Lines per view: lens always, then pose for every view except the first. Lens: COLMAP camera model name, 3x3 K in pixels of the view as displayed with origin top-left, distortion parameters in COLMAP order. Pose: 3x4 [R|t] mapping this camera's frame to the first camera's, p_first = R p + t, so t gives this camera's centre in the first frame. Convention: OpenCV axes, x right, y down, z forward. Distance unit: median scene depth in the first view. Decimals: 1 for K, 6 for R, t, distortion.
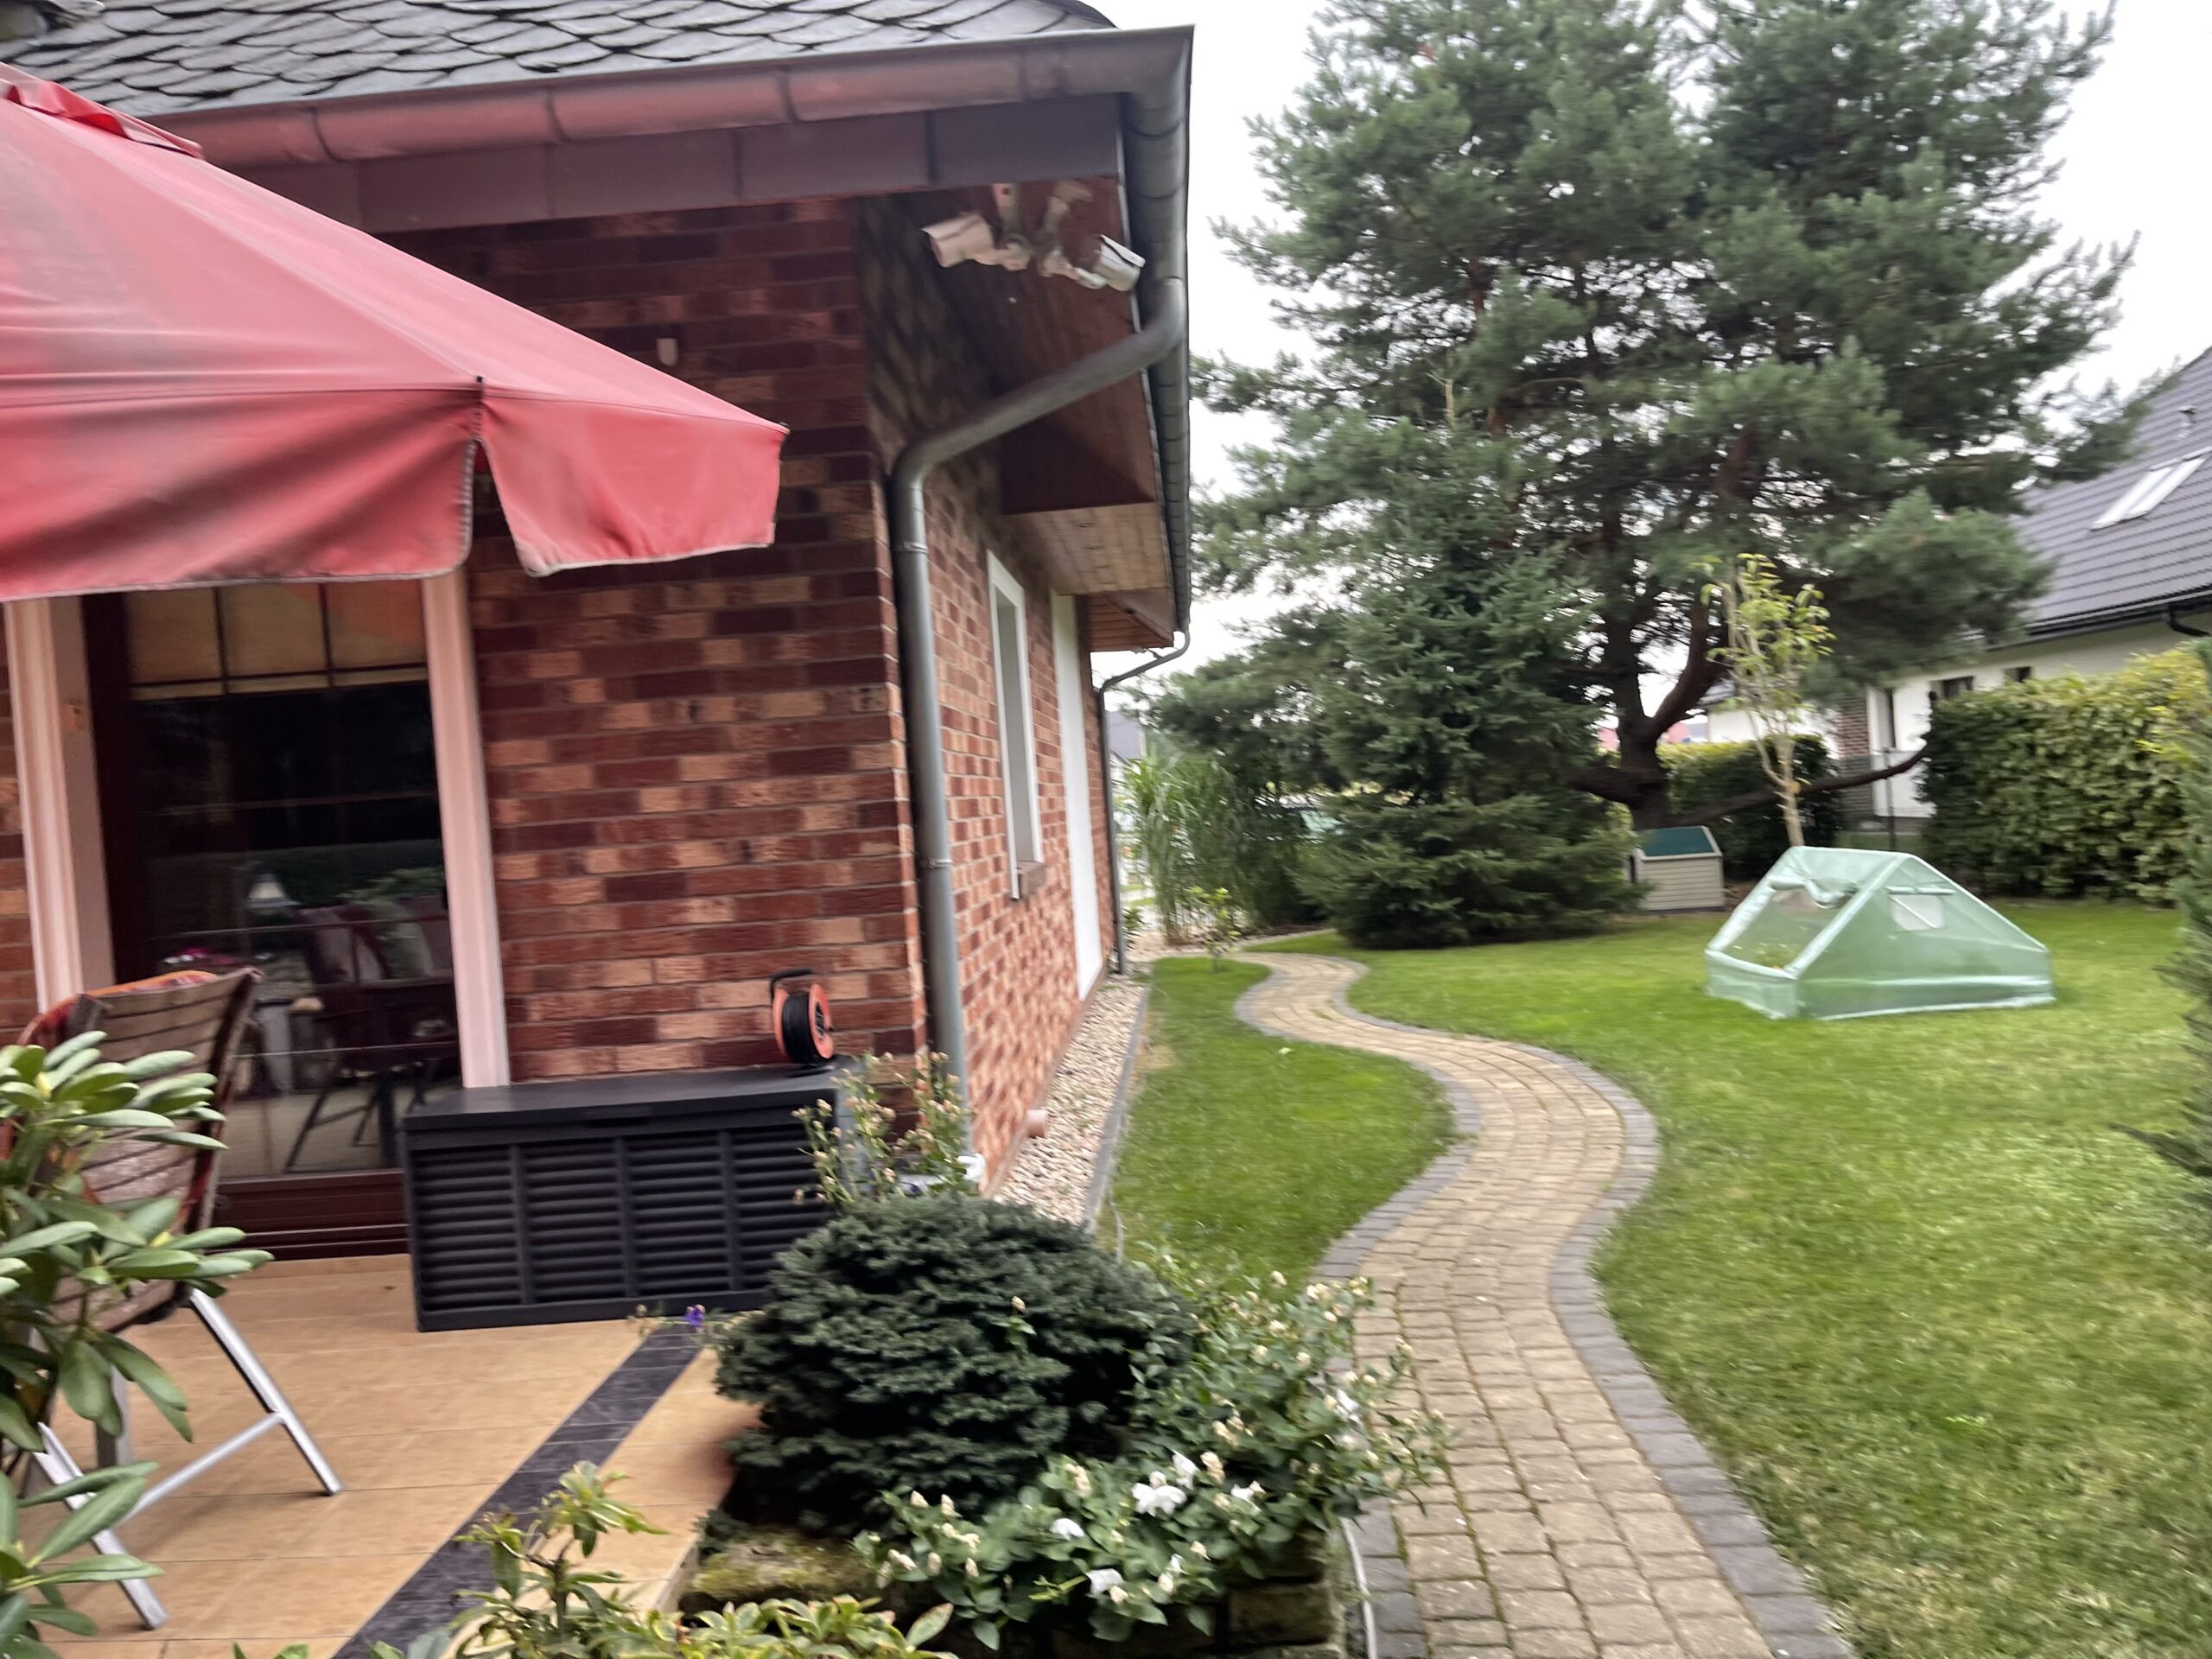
lens RADIAL K [[1674.4, 0, 1106.0], [0, 1674.4, 829.5], [0, 0, 1]] dist [-0.013034, -0.003569]
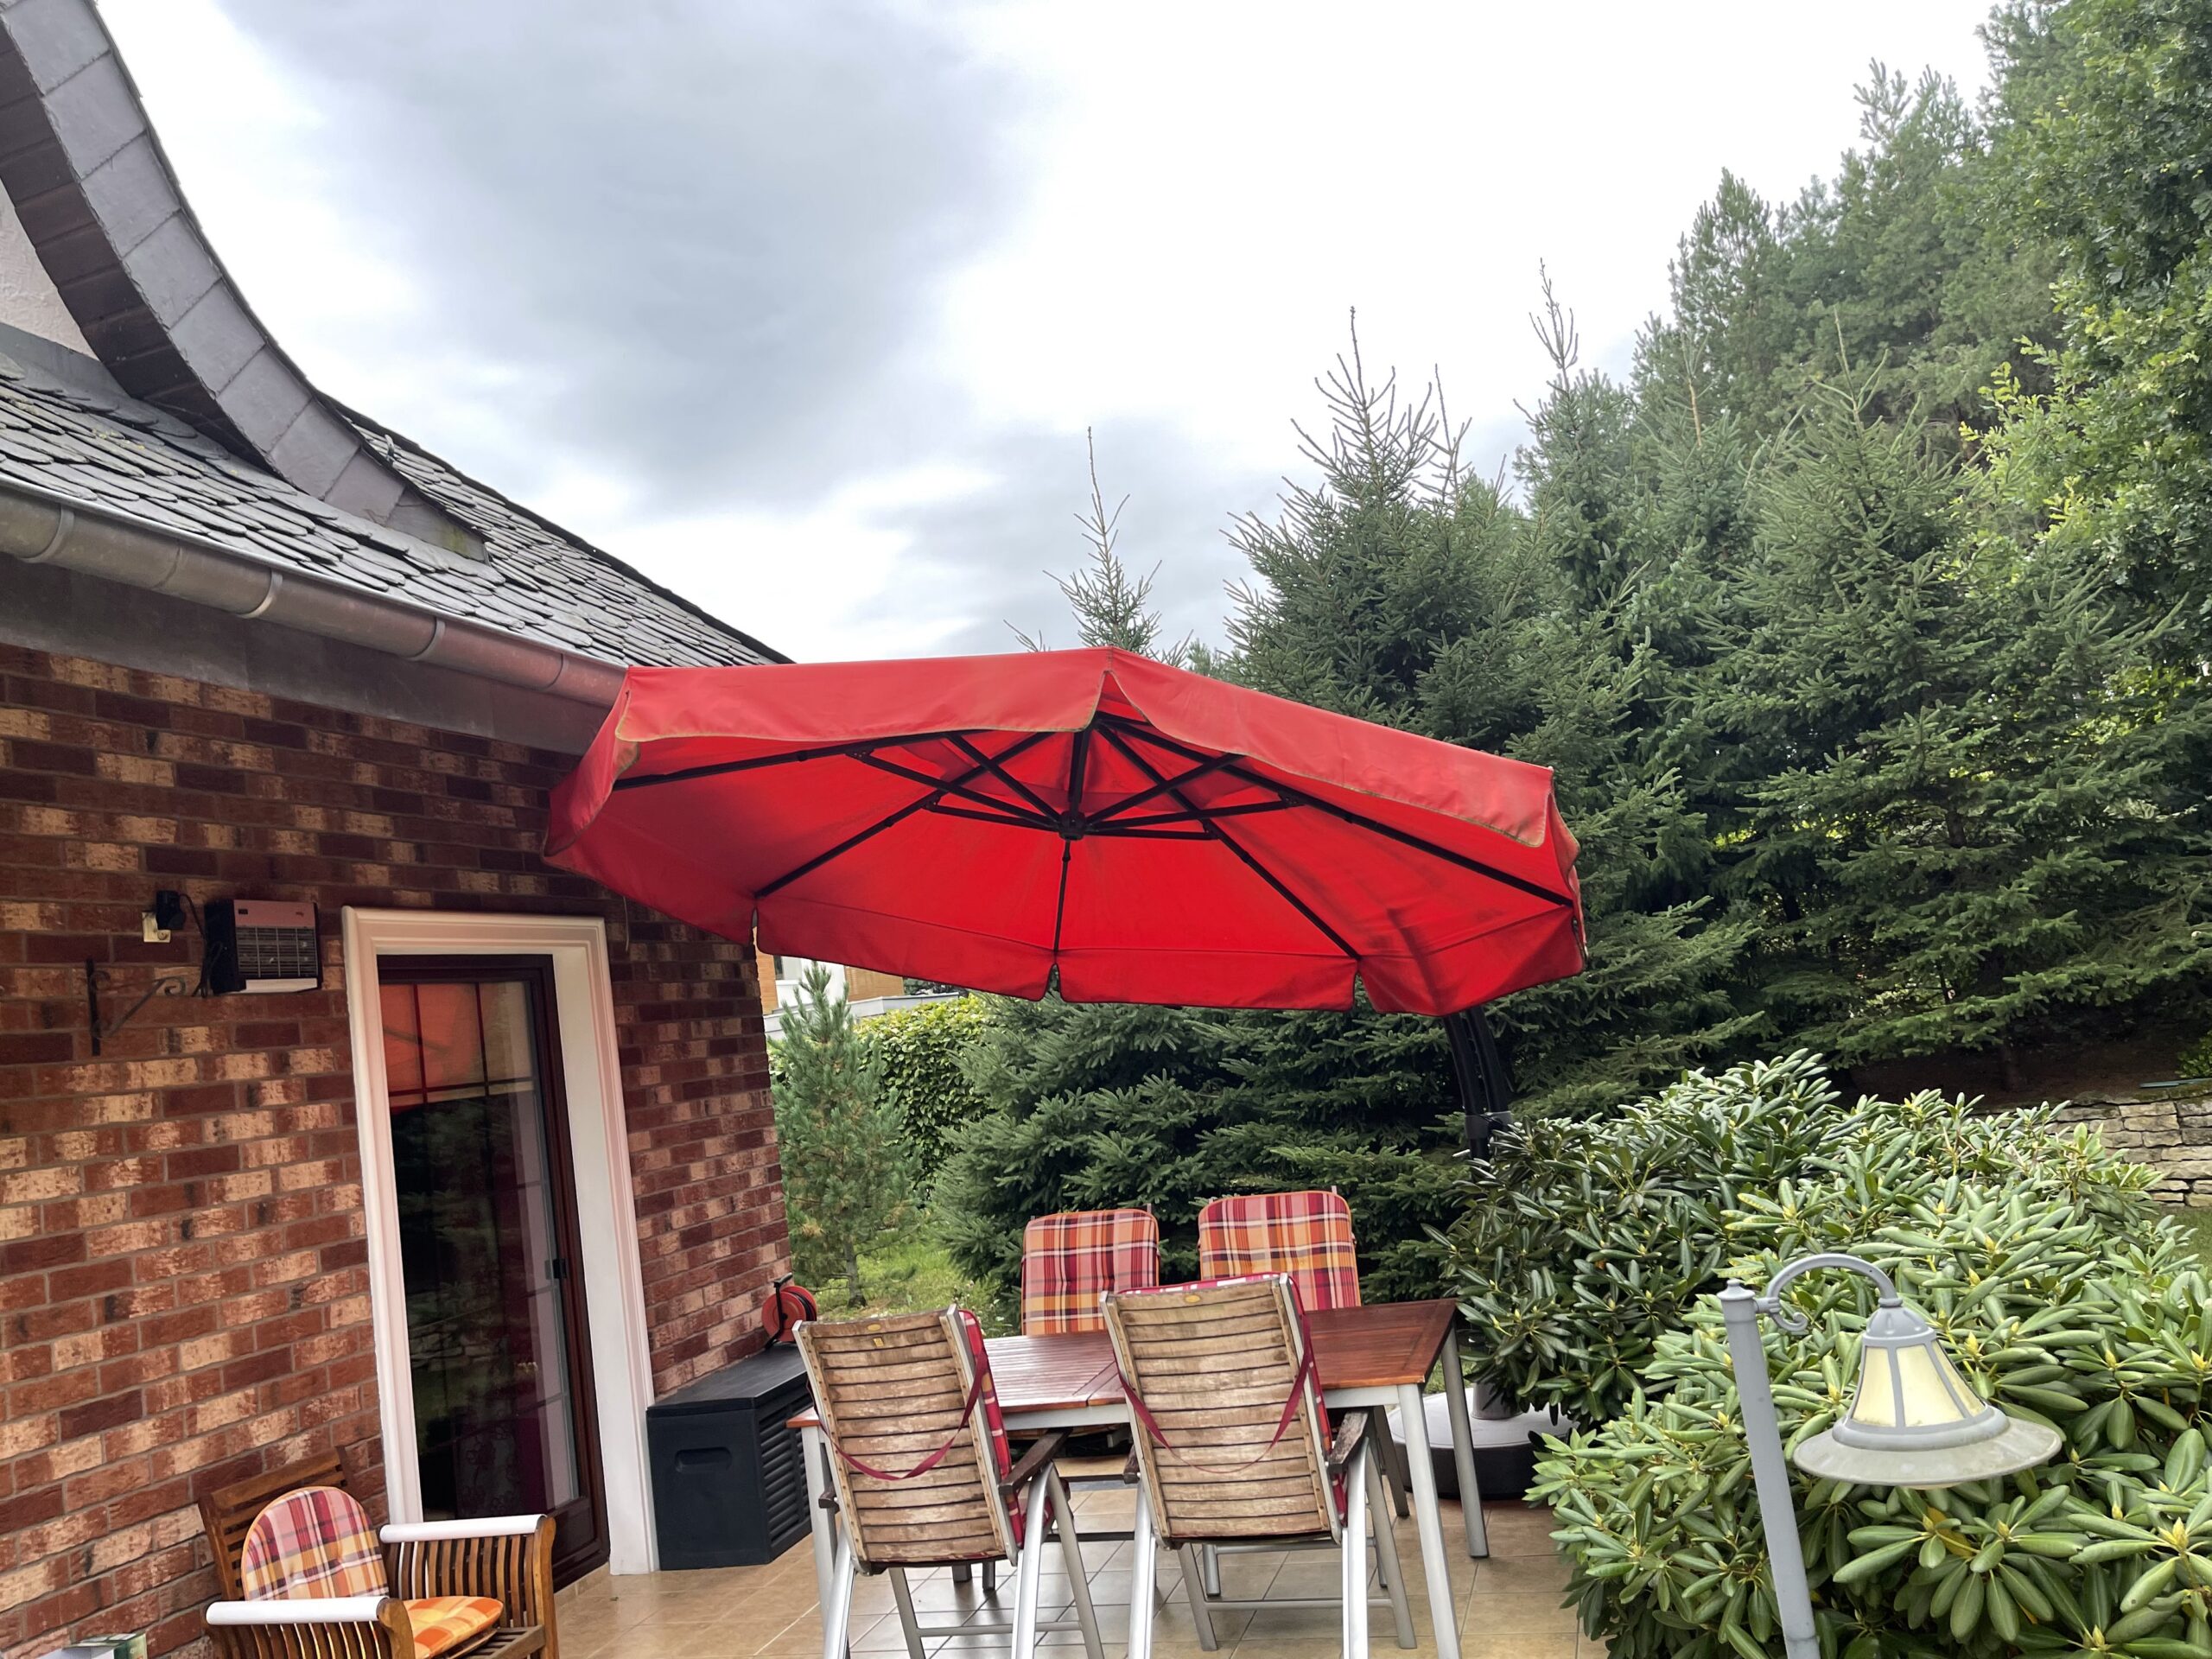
lens RADIAL K [[1658.5, 0, 1106.0], [0, 1658.5, 829.5], [0, 0, 1]] dist [0.140865, -0.173571]
pose [[0.281010, 0.145569, 0.948601, -1.565256], [0.121326, 0.975111, -0.185578, 0.005756], [-0.952005, 0.167240, 0.256355, 0.255511]]
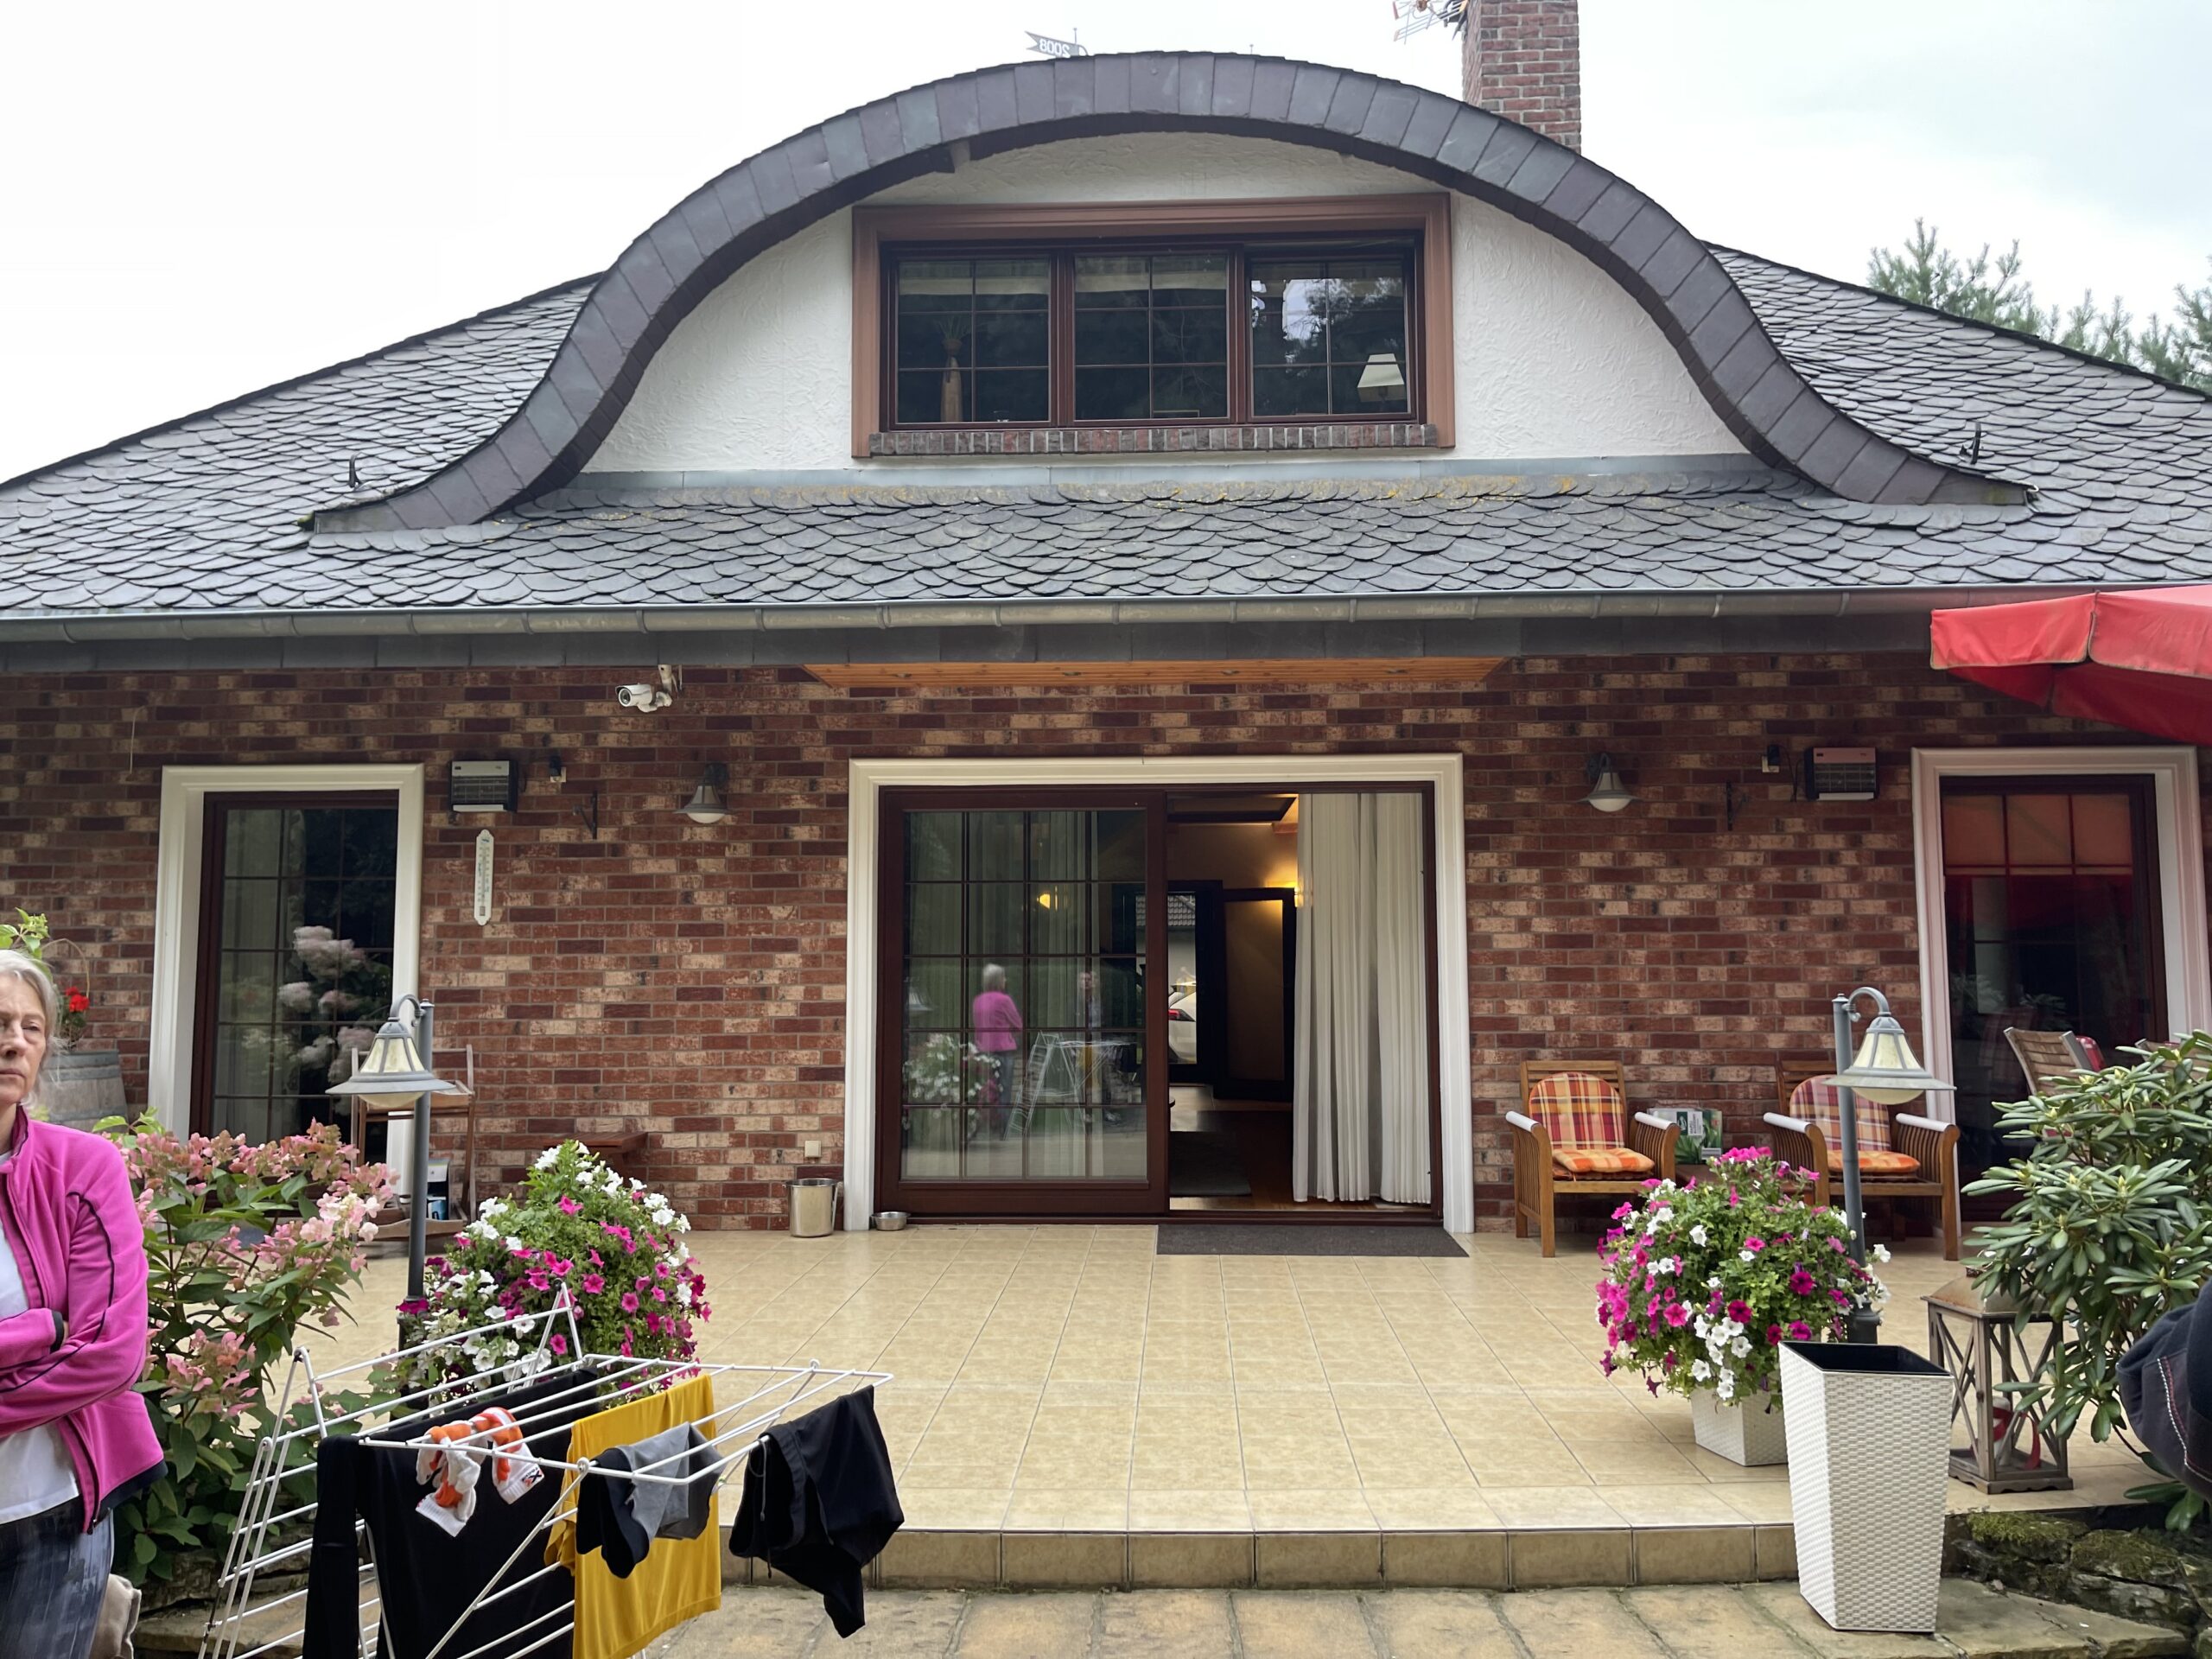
lens RADIAL K [[1674.4, 0, 1106.0], [0, 1674.4, 829.5], [0, 0, 1]] dist [-0.013034, -0.003569]
pose [[0.997904, 0.063604, -0.011931, -1.471130], [-0.064371, 0.994542, -0.082111, 0.072128], [0.006643, 0.082707, 0.996552, -0.703621]]
